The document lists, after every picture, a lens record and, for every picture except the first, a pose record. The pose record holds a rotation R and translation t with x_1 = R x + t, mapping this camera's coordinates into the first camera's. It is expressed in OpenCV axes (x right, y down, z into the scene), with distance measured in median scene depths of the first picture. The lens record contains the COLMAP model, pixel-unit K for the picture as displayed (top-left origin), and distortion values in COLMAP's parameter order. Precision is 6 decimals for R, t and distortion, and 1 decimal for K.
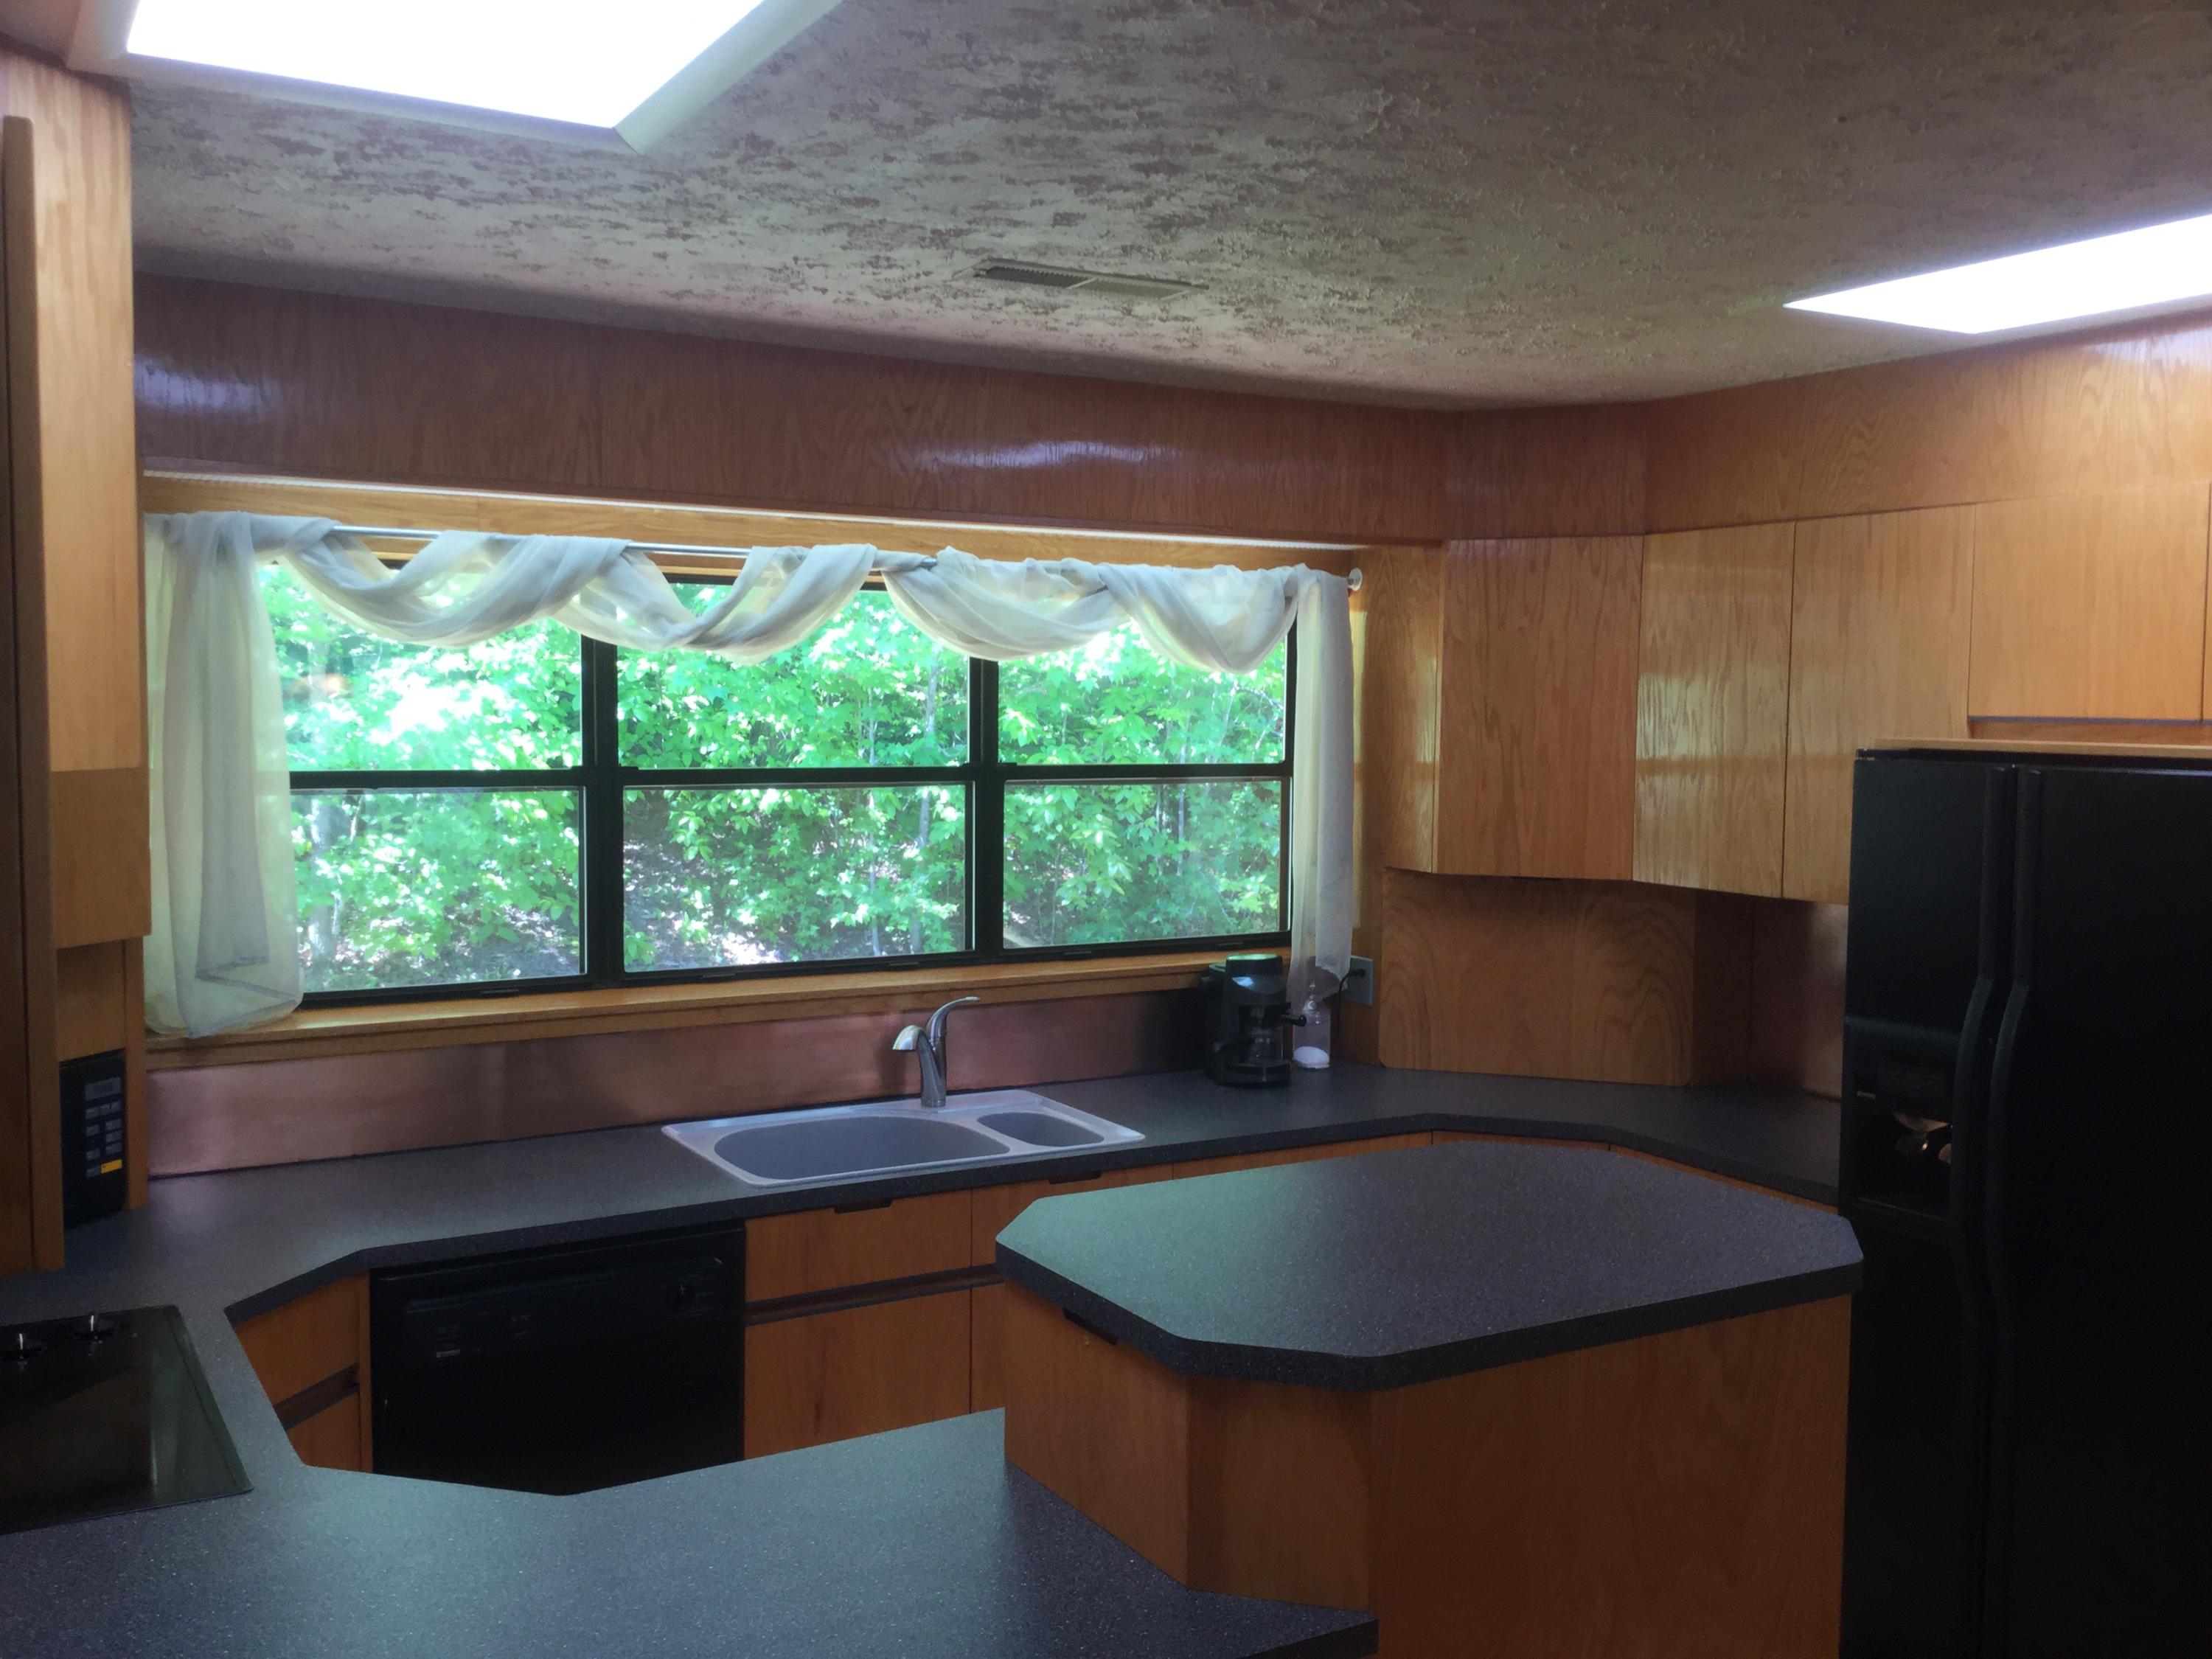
lens RADIAL K [[1979.2, 0, 1106.0], [0, 1979.2, 829.5], [0, 0, 1]] dist [0.123186, -0.269257]
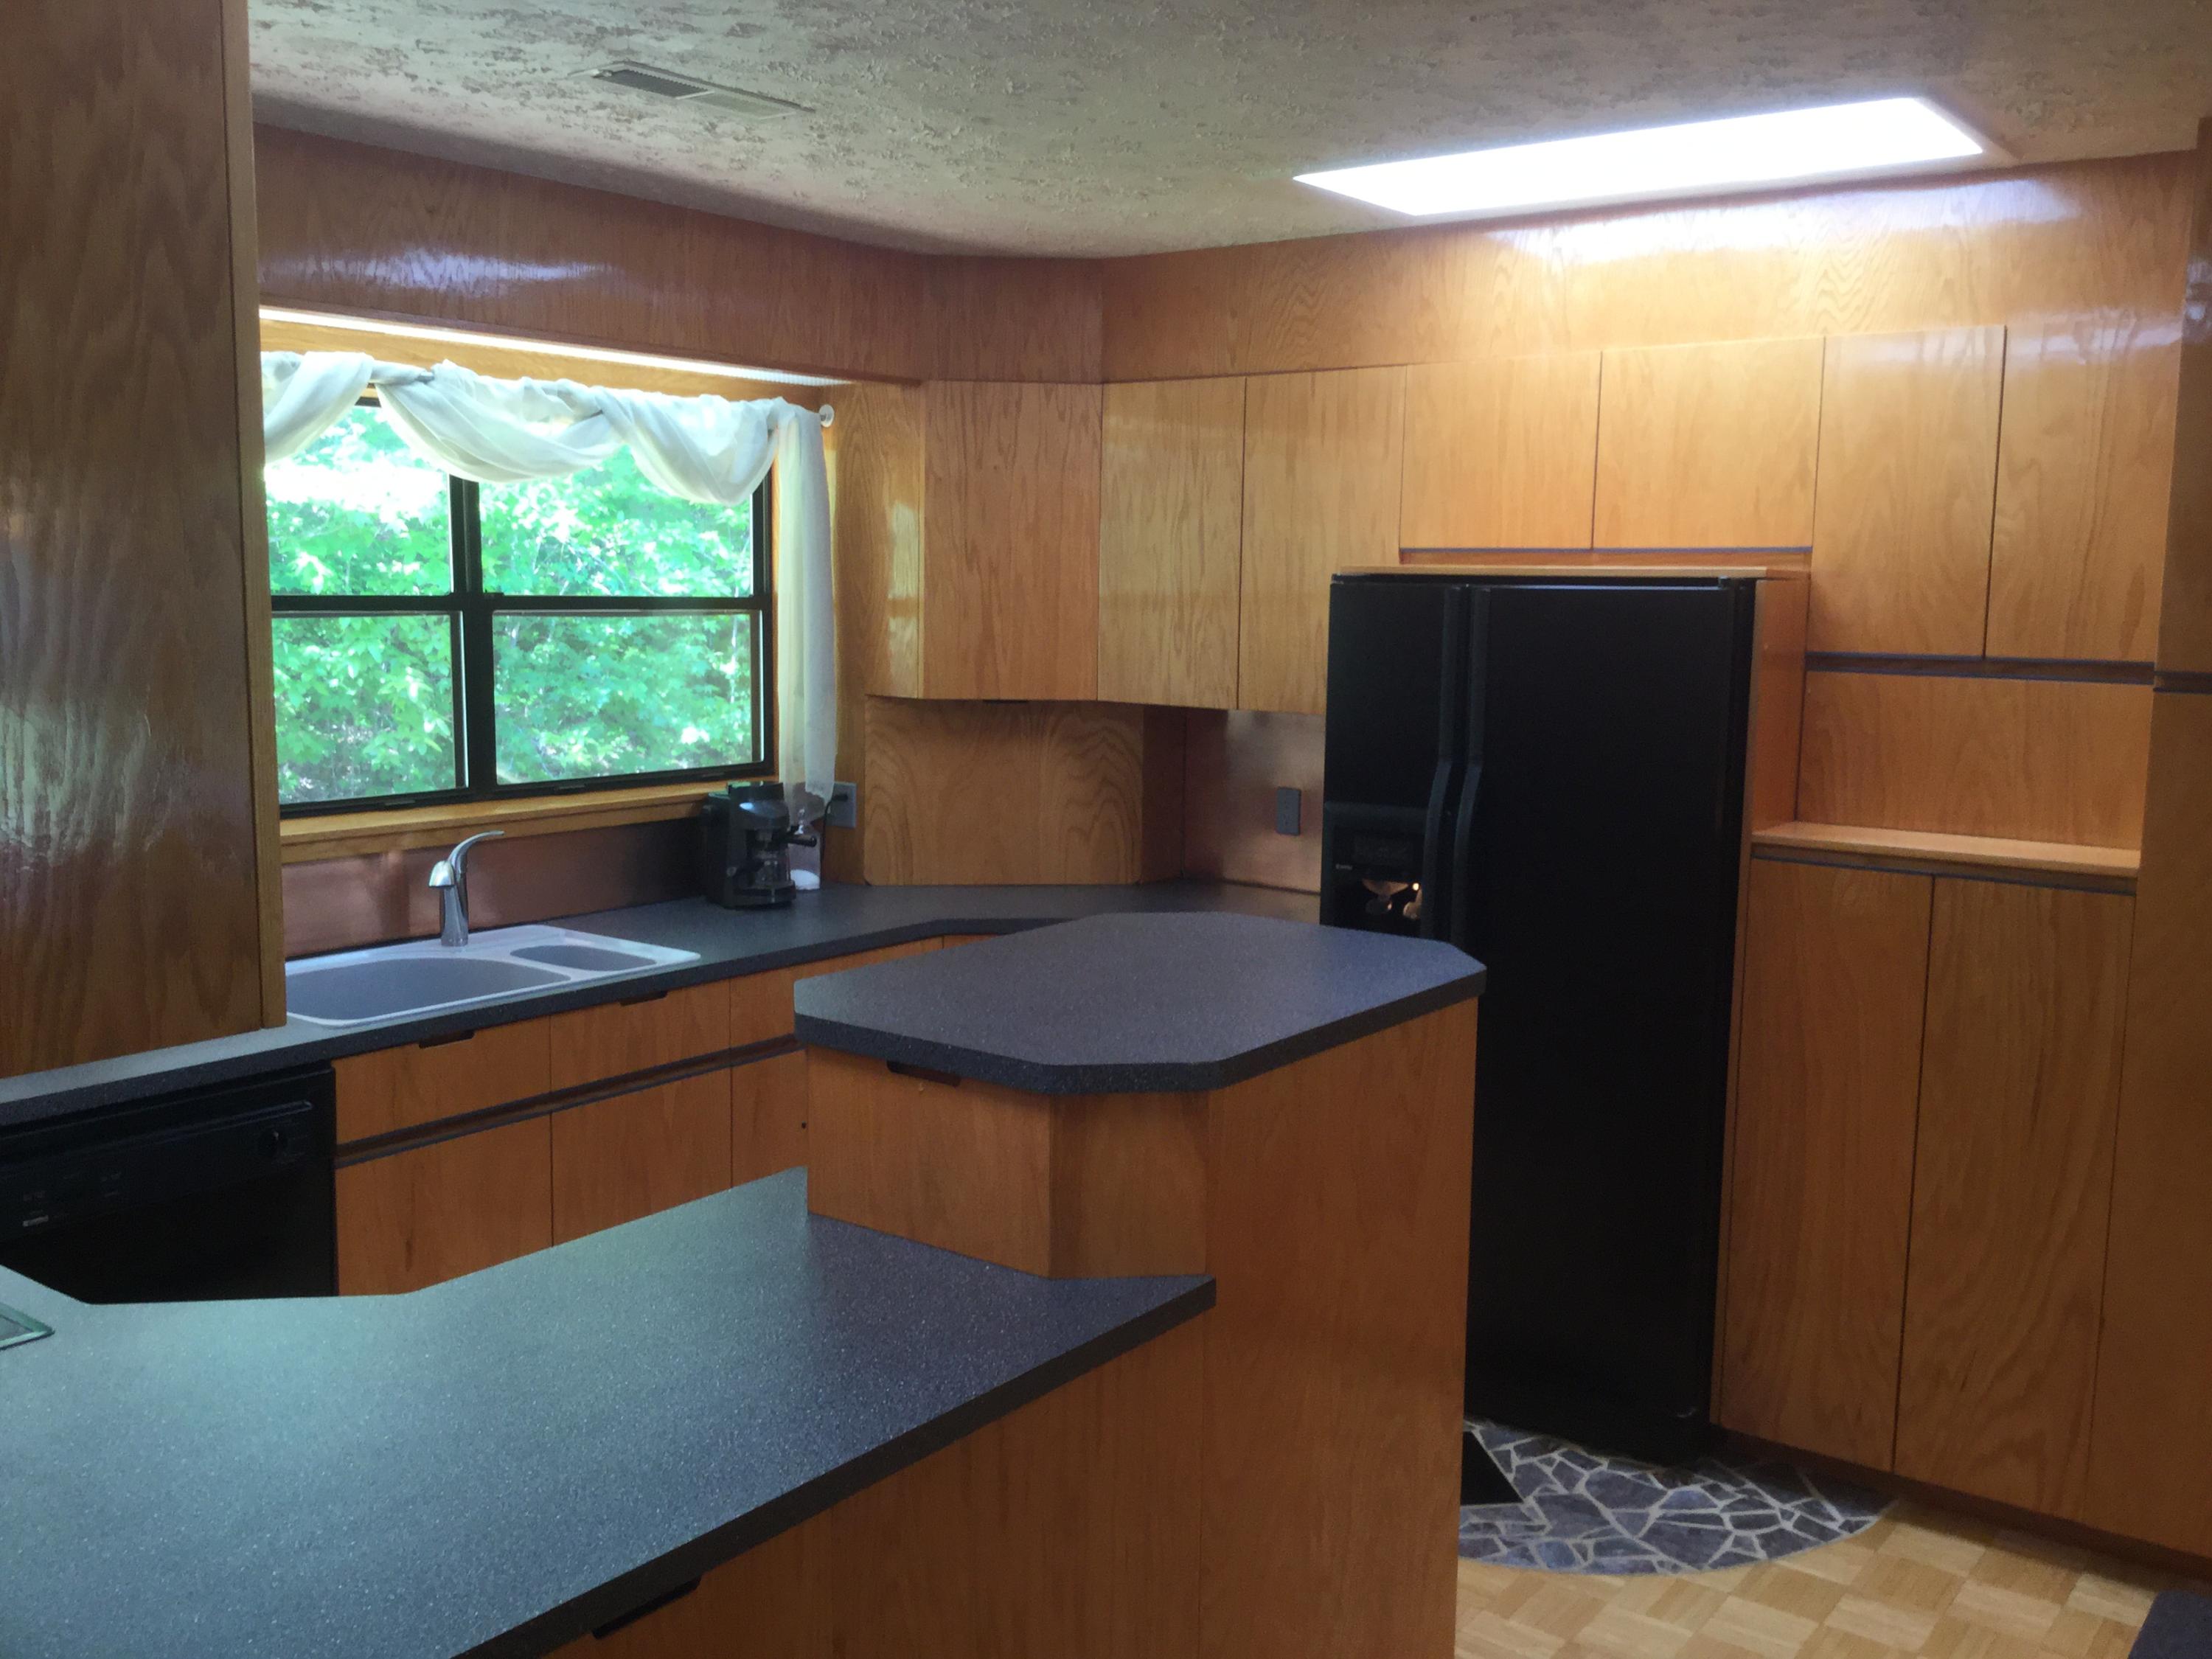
lens RADIAL K [[1979.2, 0, 1106.0], [0, 1979.2, 829.5], [0, 0, 1]] dist [0.123186, -0.269257]
pose [[0.921463, -0.045876, 0.385749, -0.162789], [0.019691, 0.997242, 0.071563, 0.018616], [-0.387968, -0.058347, 0.919824, -0.020091]]
